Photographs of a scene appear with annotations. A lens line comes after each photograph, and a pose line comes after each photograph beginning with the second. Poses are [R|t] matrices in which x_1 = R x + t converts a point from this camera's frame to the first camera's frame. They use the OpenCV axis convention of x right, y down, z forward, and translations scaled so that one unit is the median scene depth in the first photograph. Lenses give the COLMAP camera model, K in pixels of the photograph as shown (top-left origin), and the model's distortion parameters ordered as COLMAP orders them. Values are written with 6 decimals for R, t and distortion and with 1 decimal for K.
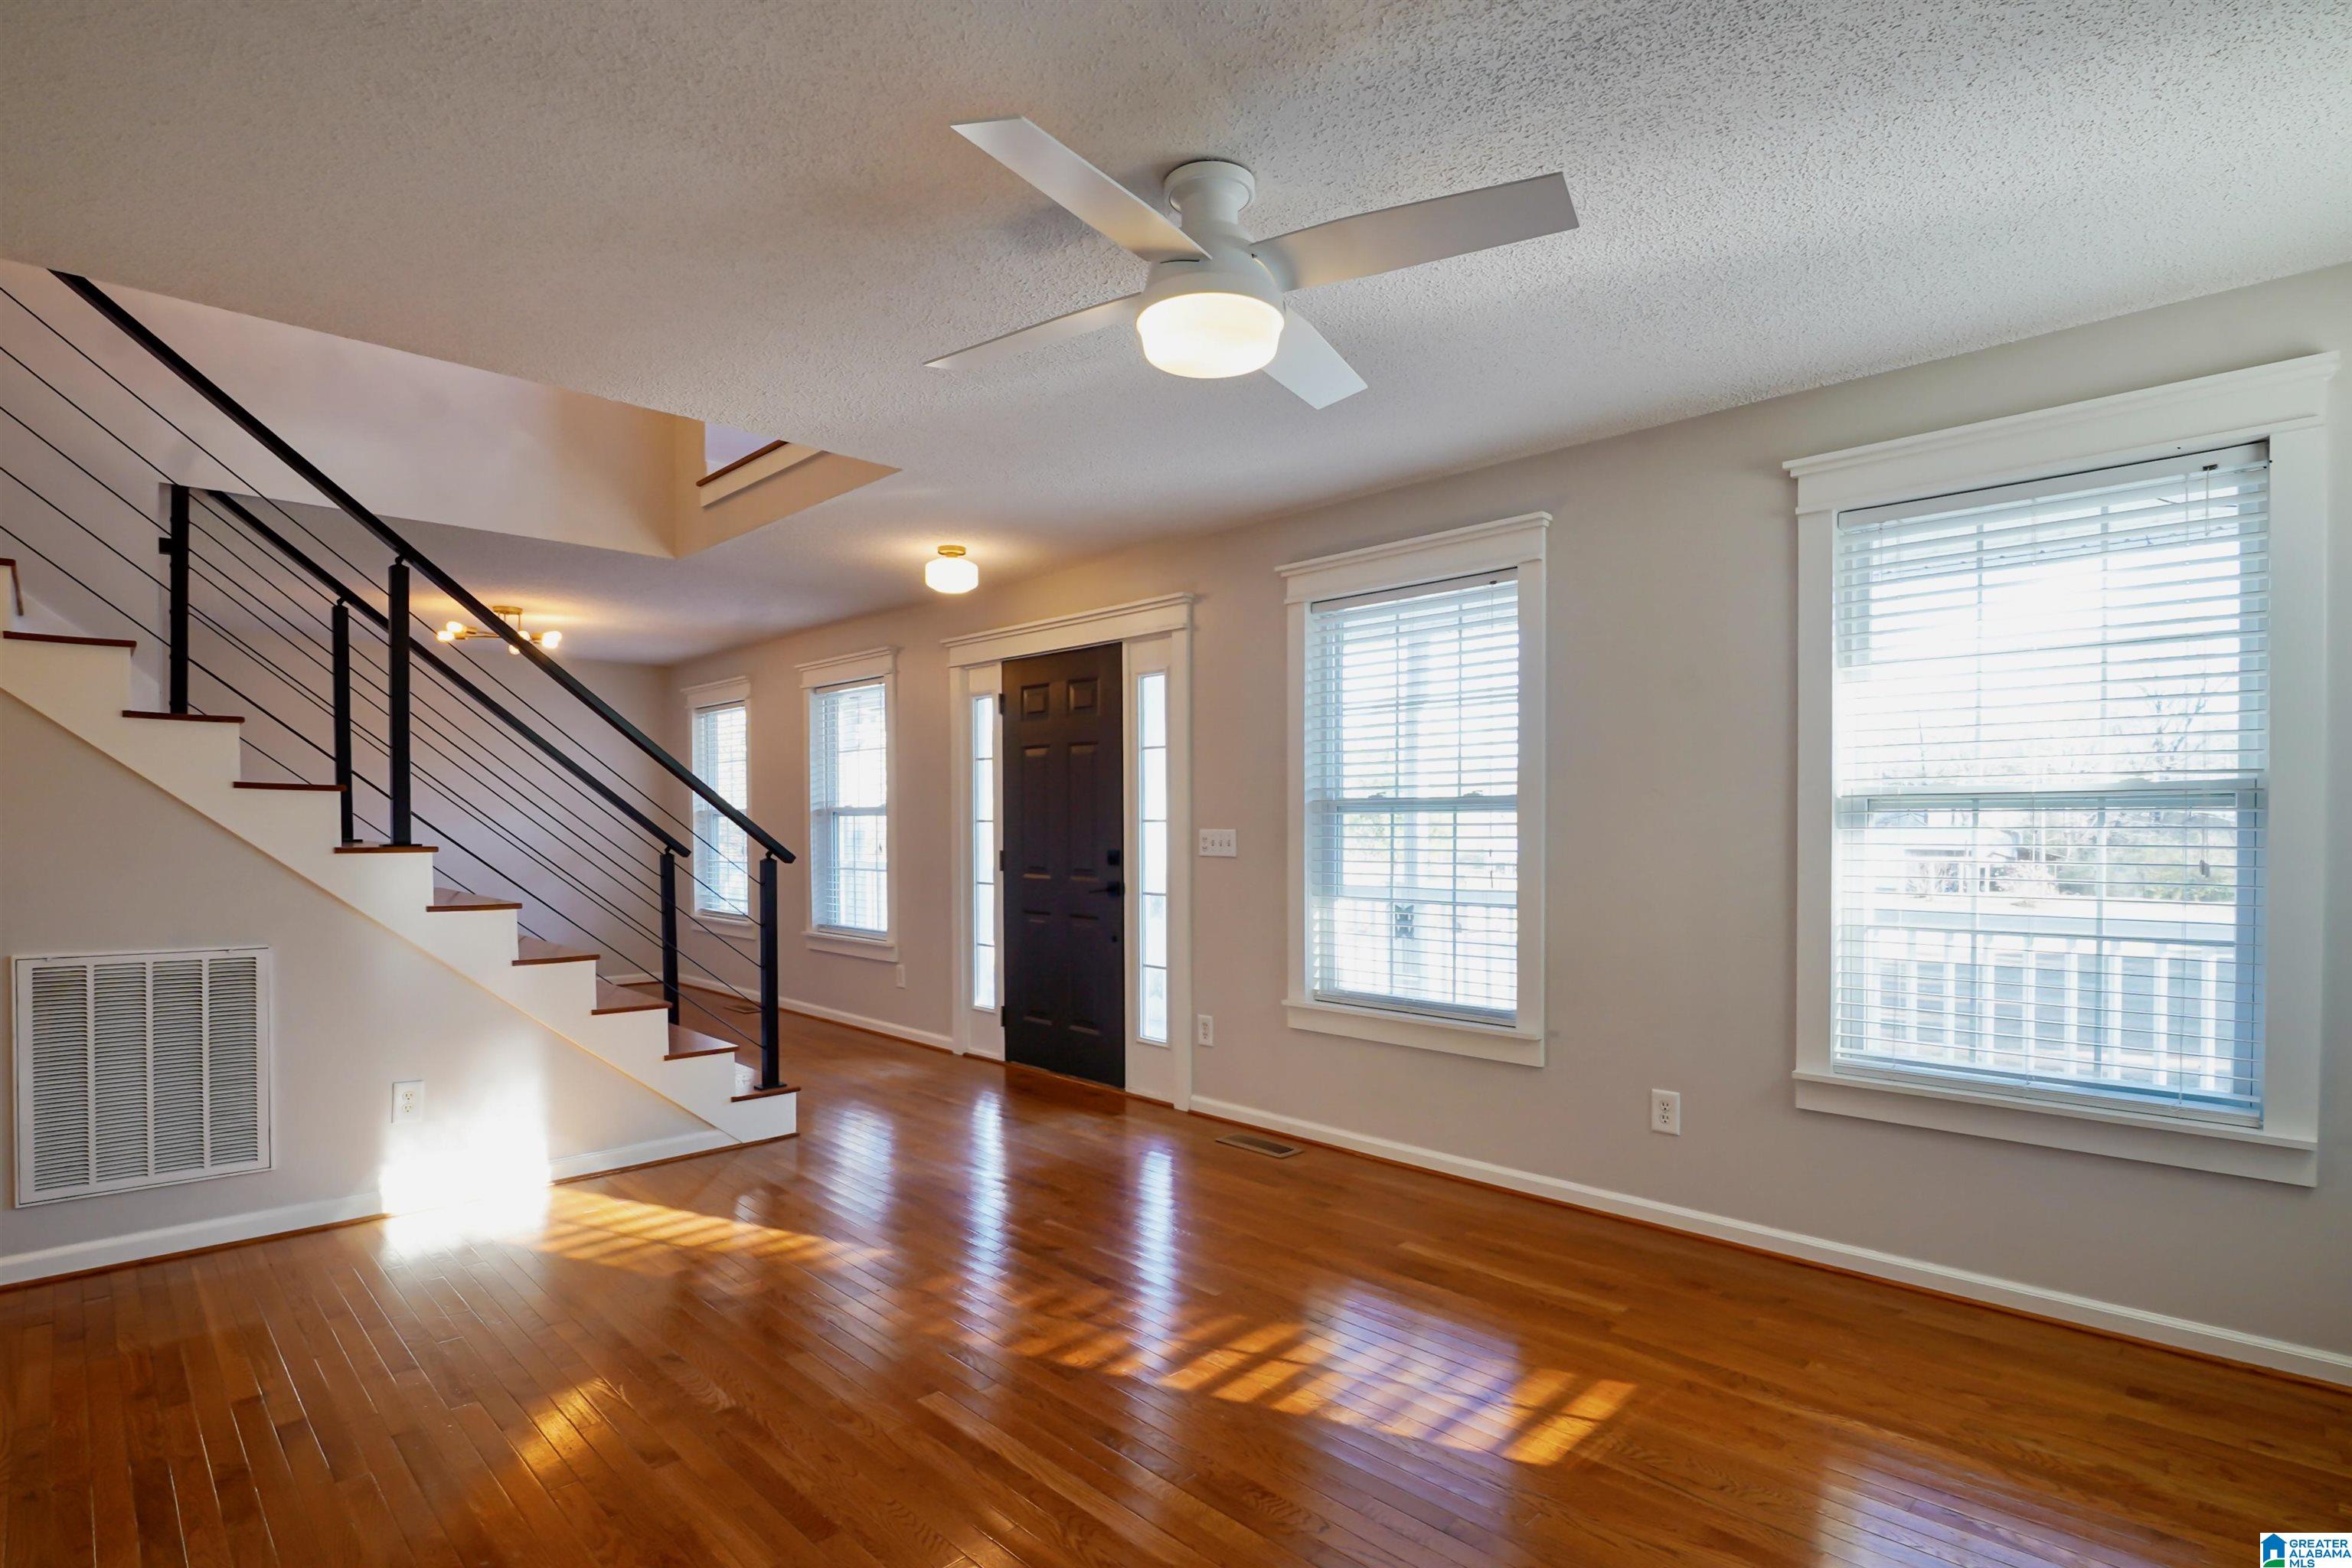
lens RADIAL K [[1168.5, 0, 1159.3], [0, 1168.5, 842.2], [0, 0, 1]] dist [-0.022896, -0.001640]
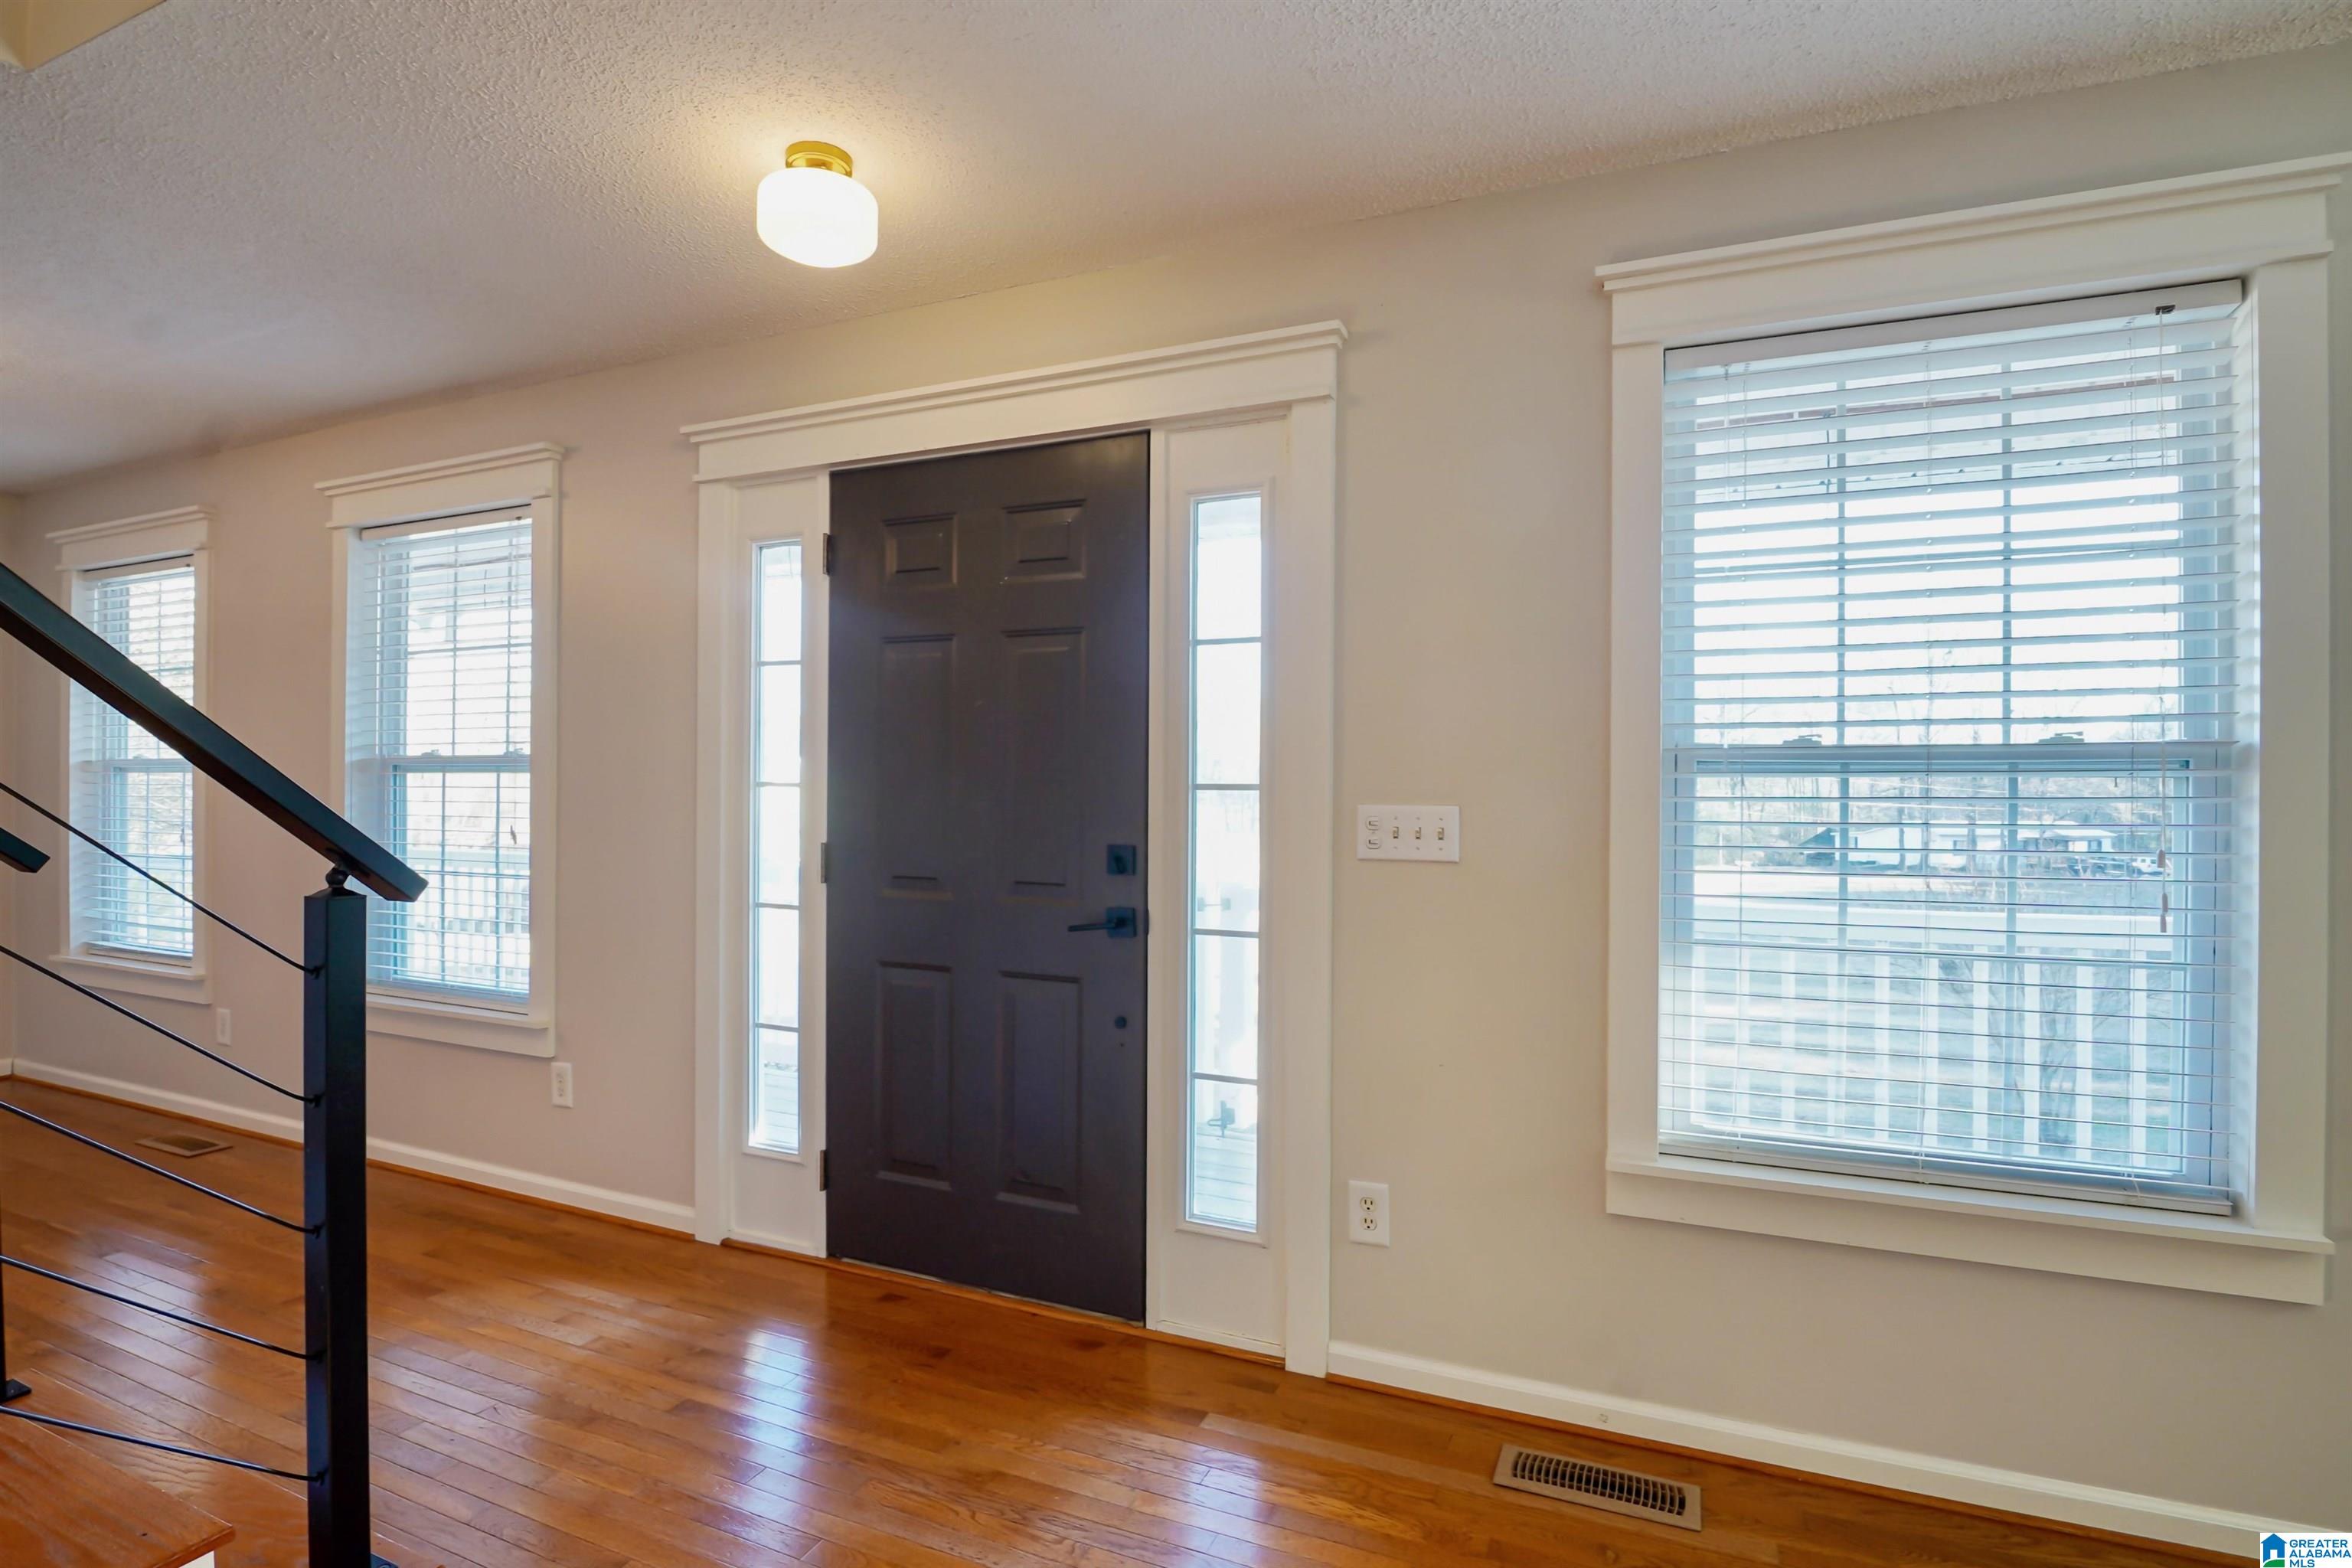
lens RADIAL K [[1157.2, 0, 1167.8], [0, 1157.2, 790.9], [0, 0, 1]] dist [-0.021789, -0.002077]
pose [[0.926758, 0.010250, 0.375519, -0.197297], [-0.002586, 0.999778, -0.020908, -0.005718], [-0.375650, 0.018405, 0.926579, 0.509513]]
